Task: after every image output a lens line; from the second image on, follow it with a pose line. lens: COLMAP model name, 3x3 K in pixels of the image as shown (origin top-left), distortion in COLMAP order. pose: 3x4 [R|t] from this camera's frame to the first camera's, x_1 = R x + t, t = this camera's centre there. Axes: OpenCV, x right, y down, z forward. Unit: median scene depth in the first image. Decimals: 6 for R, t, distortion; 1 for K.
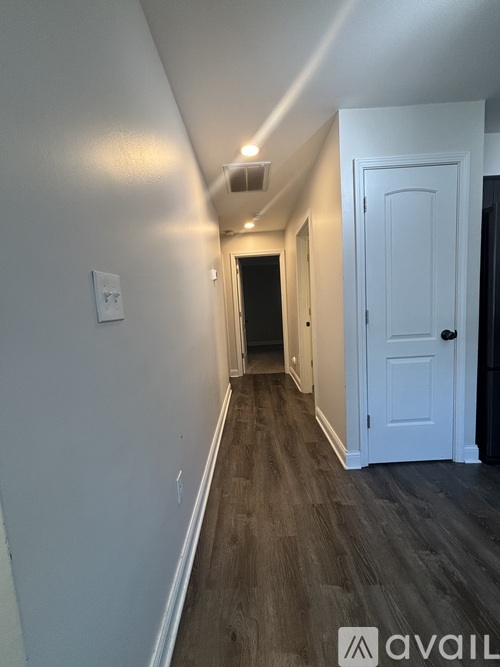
lens RADIAL K [[268.6, 0, 249.8], [0, 268.6, 330.6], [0, 0, 1]] dist [-0.002722, 0.001369]
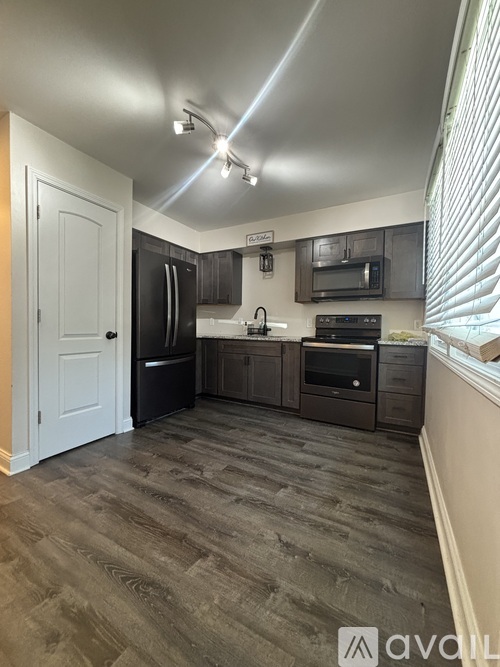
lens RADIAL K [[268.6, 0, 248.3], [0, 268.6, 332.4], [0, 0, 1]] dist [-0.002722, 0.001369]
pose [[0.487428, 0.044086, 0.872049, -0.079986], [0.043751, 0.996237, -0.074818, 0.132743], [-0.872066, 0.074622, 0.483665, -0.226058]]
